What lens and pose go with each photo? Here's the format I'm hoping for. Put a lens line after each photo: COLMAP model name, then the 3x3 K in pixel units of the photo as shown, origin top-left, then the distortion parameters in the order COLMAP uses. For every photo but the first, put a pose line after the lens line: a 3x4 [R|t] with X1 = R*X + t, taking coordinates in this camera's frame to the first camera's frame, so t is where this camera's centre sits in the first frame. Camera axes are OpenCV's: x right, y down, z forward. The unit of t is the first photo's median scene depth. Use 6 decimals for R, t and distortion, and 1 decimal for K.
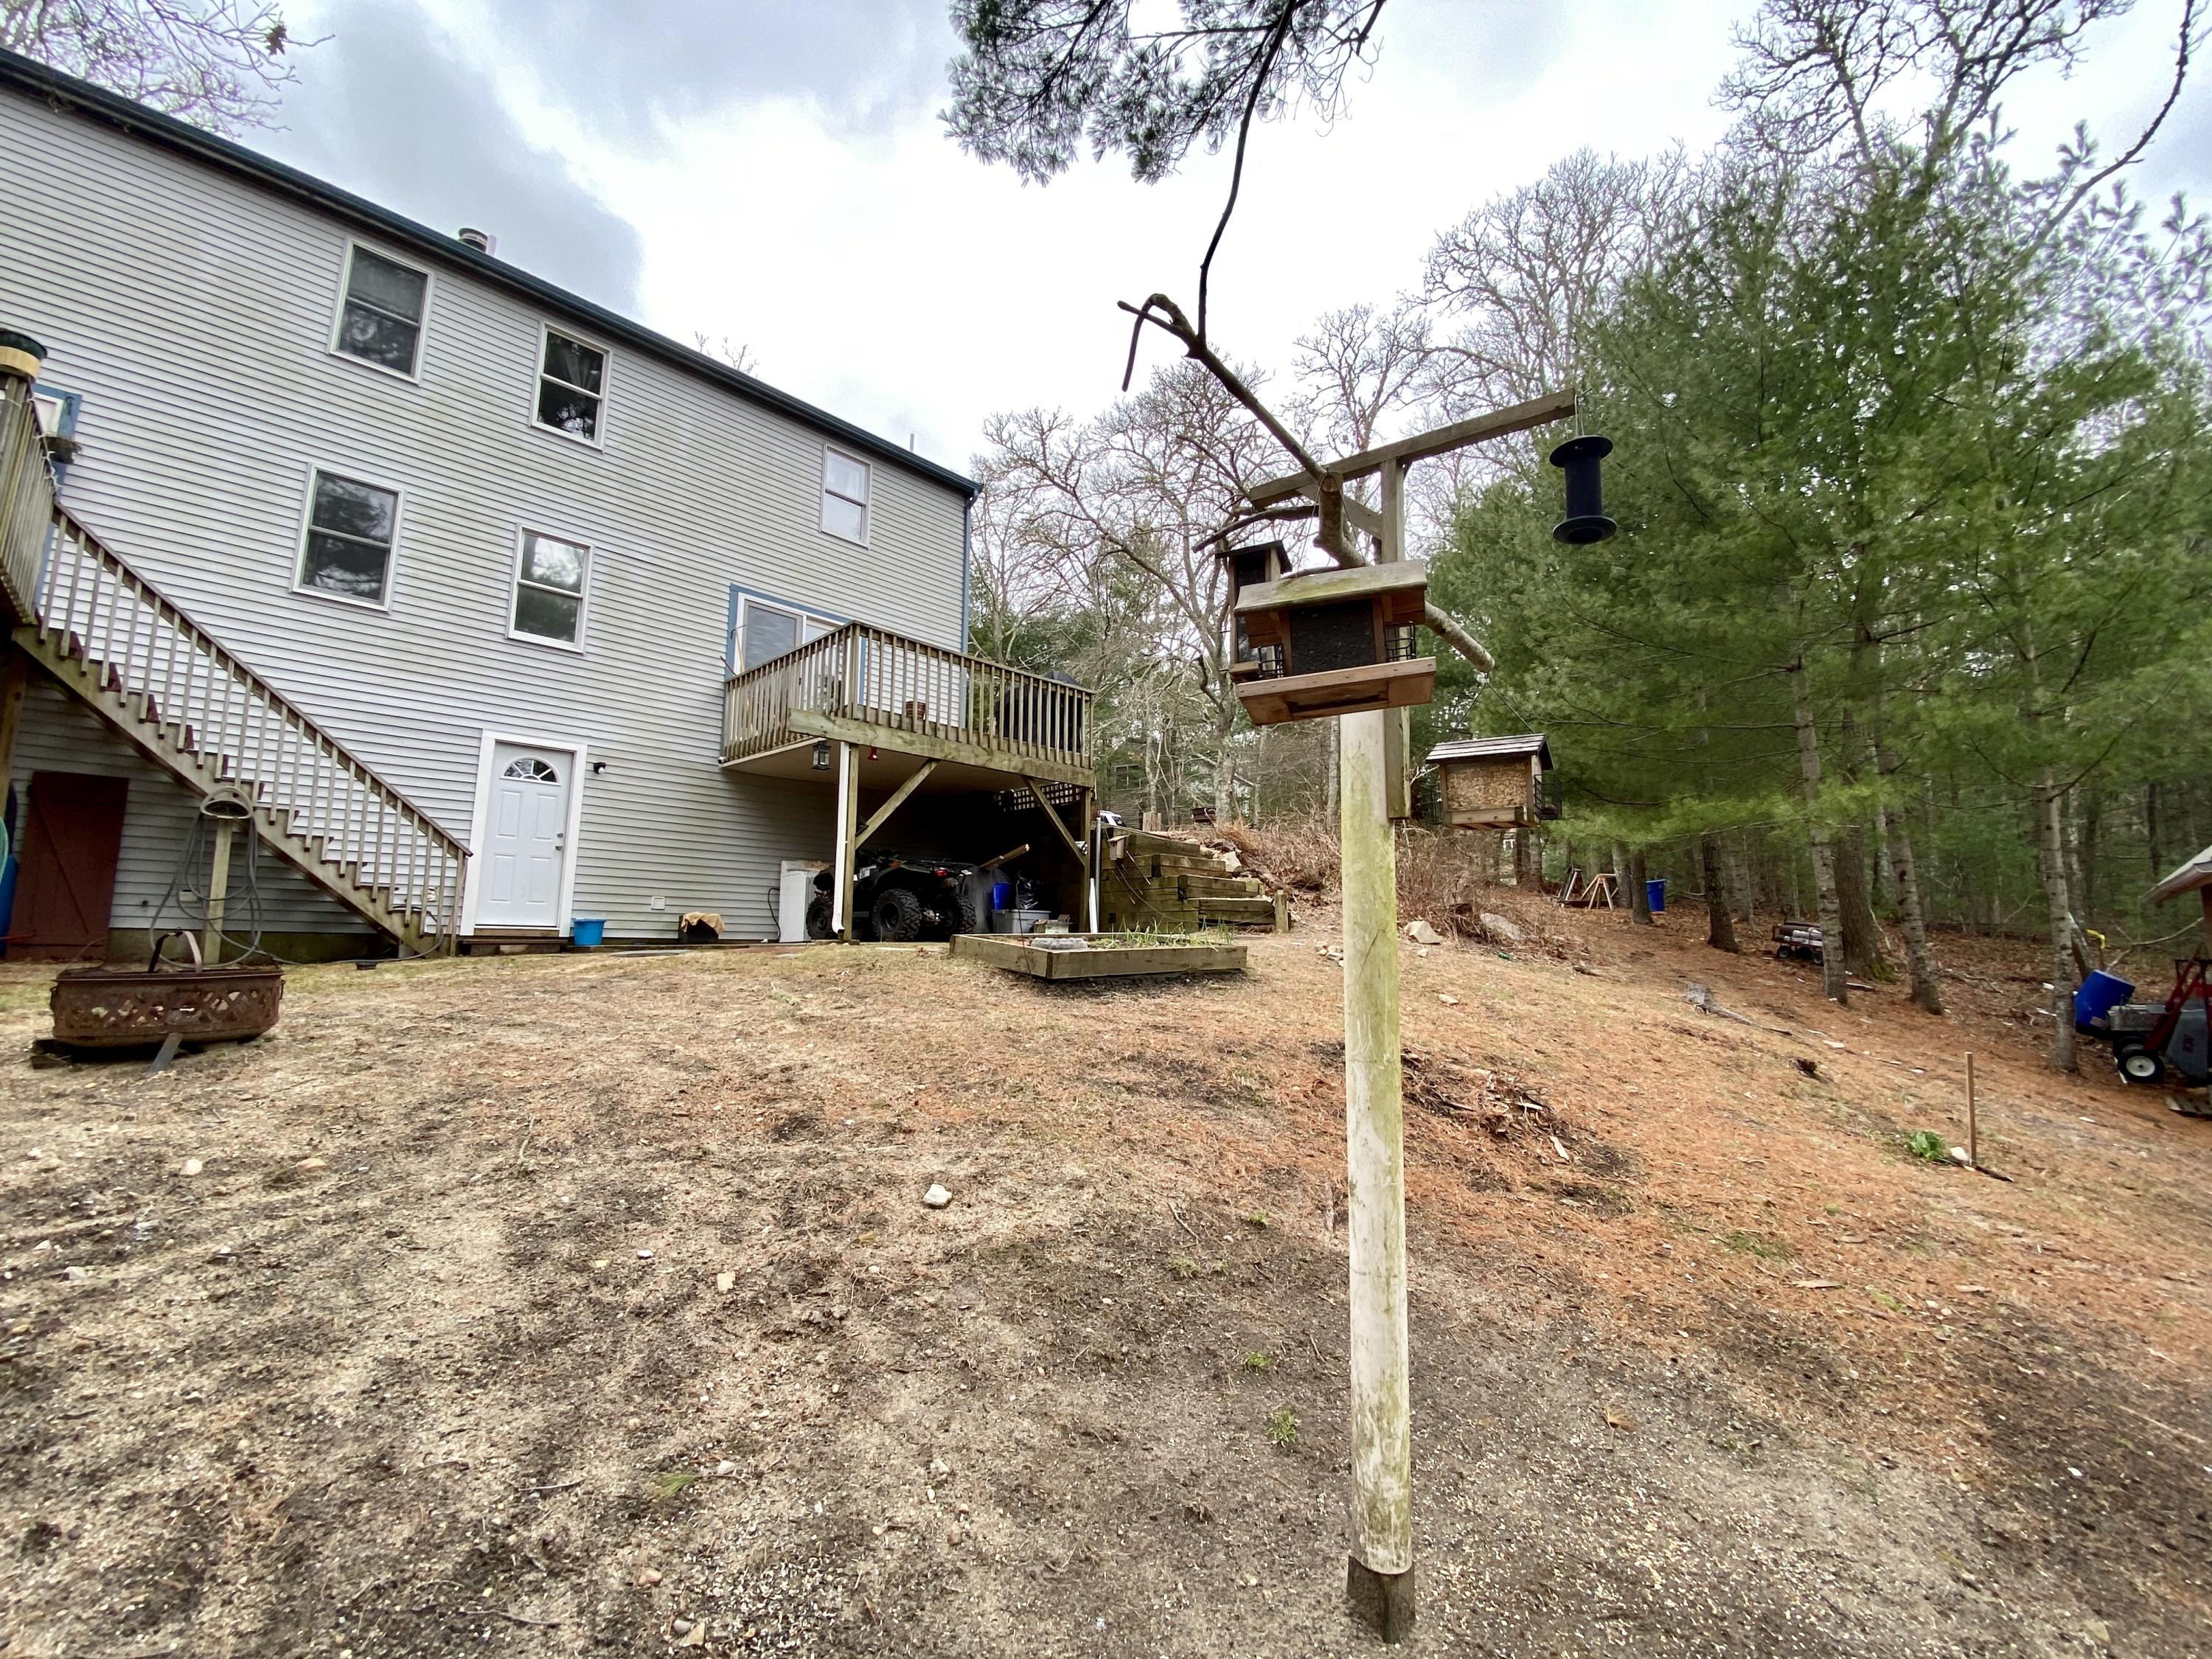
lens RADIAL K [[922.2, 0, 1090.6], [0, 922.2, 786.9], [0, 0, 1]] dist [0.003965, -0.015015]
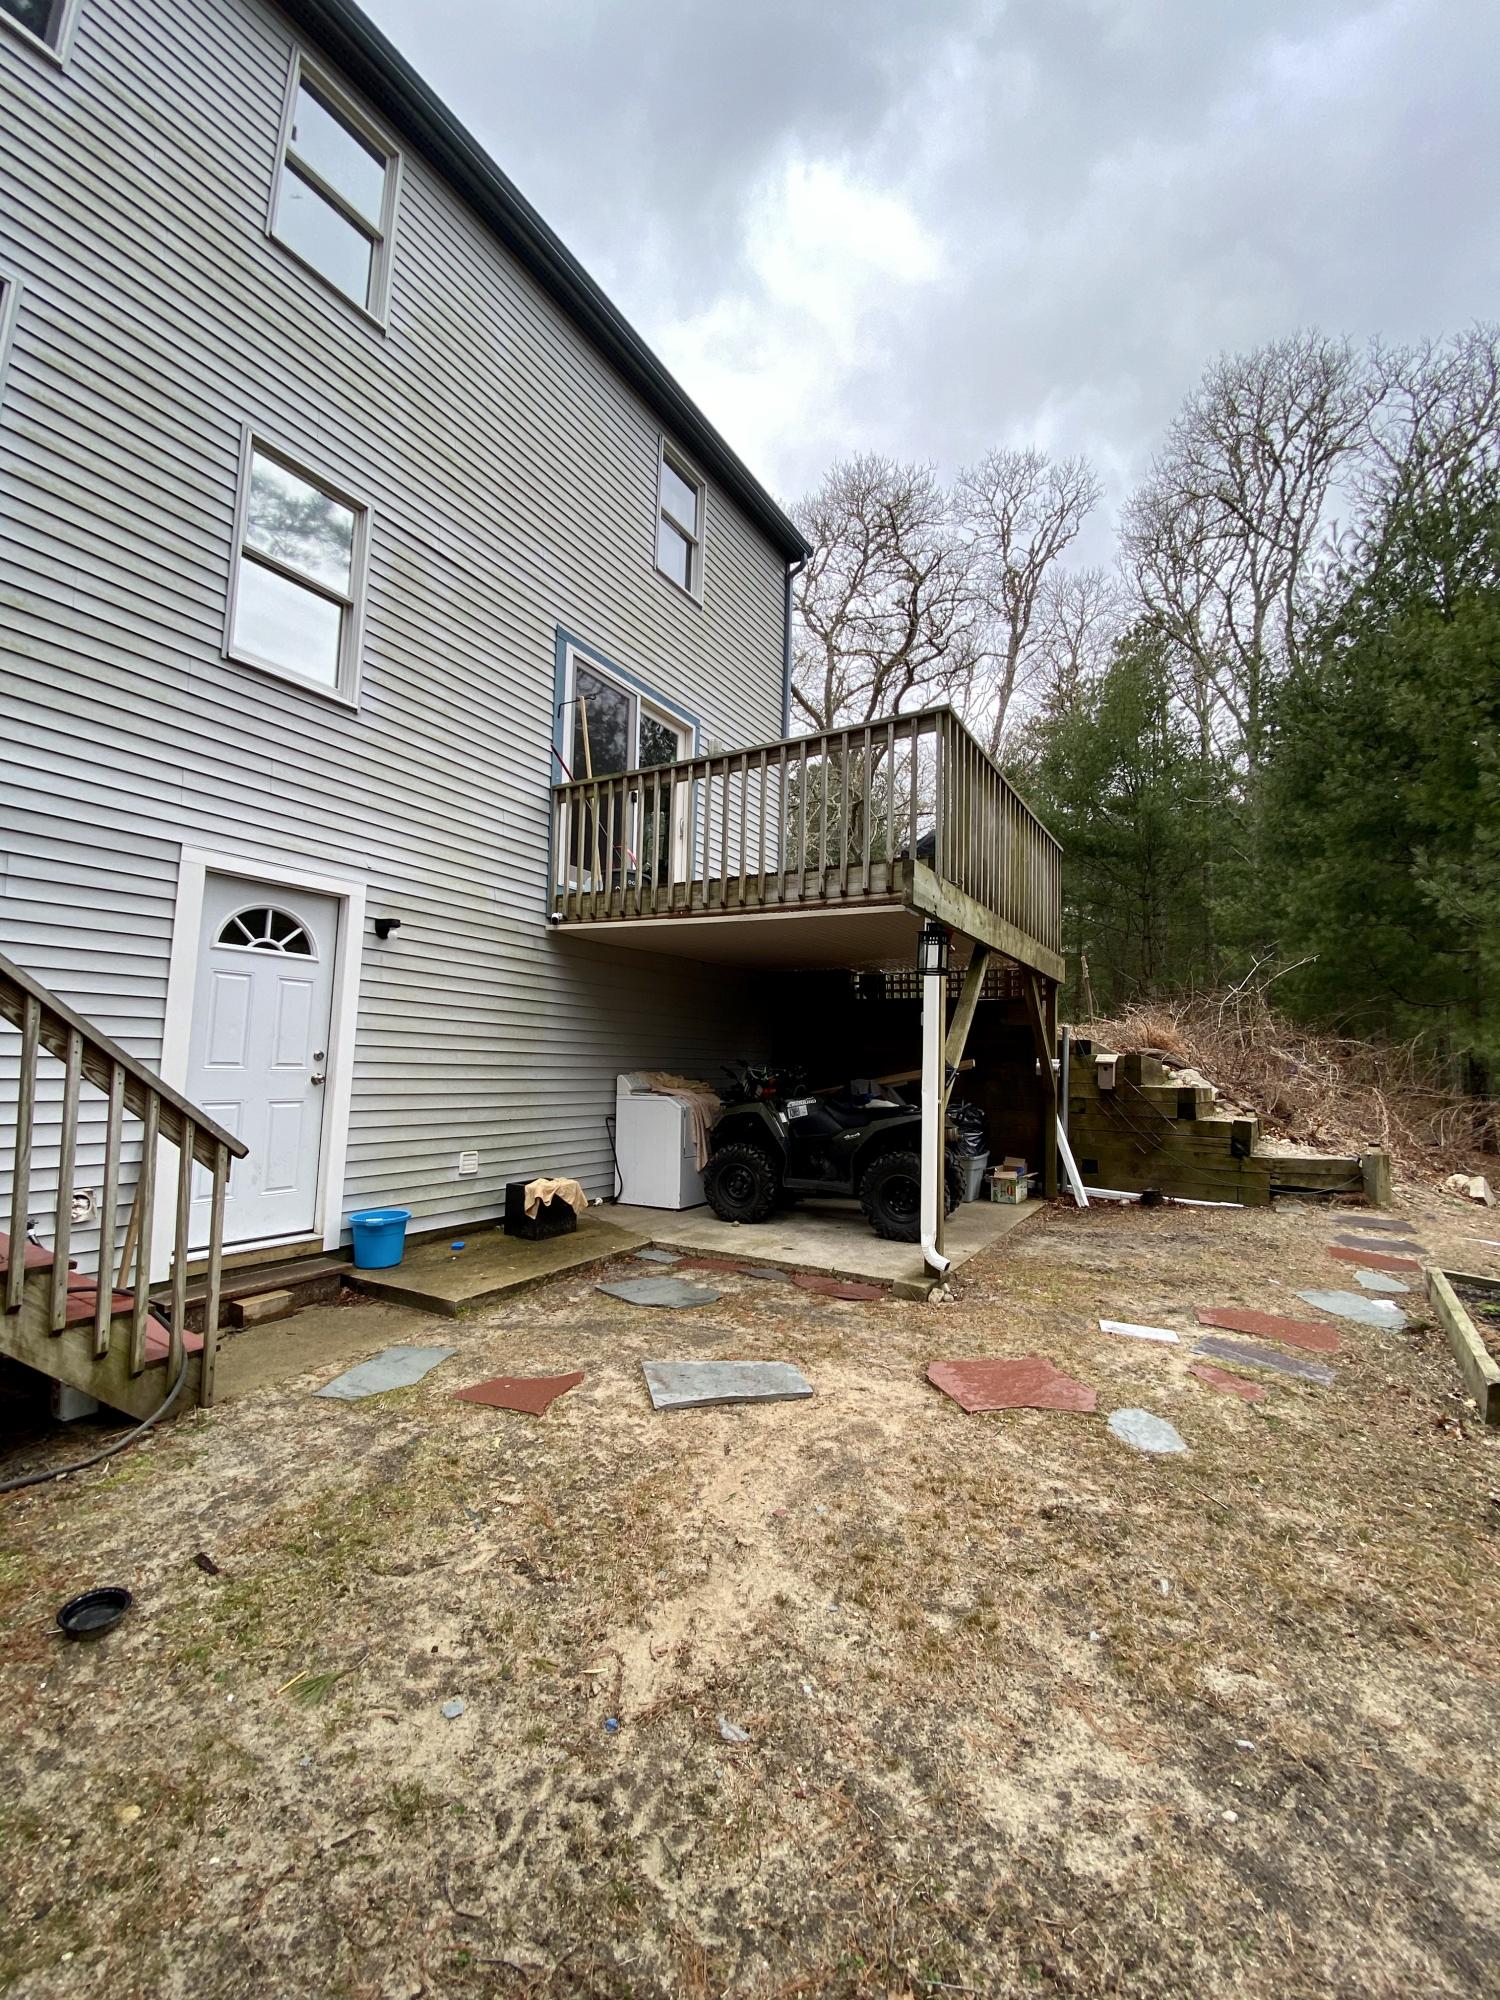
lens RADIAL K [[833.8, 0, 758.5], [0, 833.8, 982.7], [0, 0, 1]] dist [0.003965, -0.015015]
pose [[0.968575, 0.044411, 0.244724, -0.681238], [-0.063827, 0.995362, 0.071983, -0.059350], [-0.240392, -0.085341, 0.966917, 0.731484]]
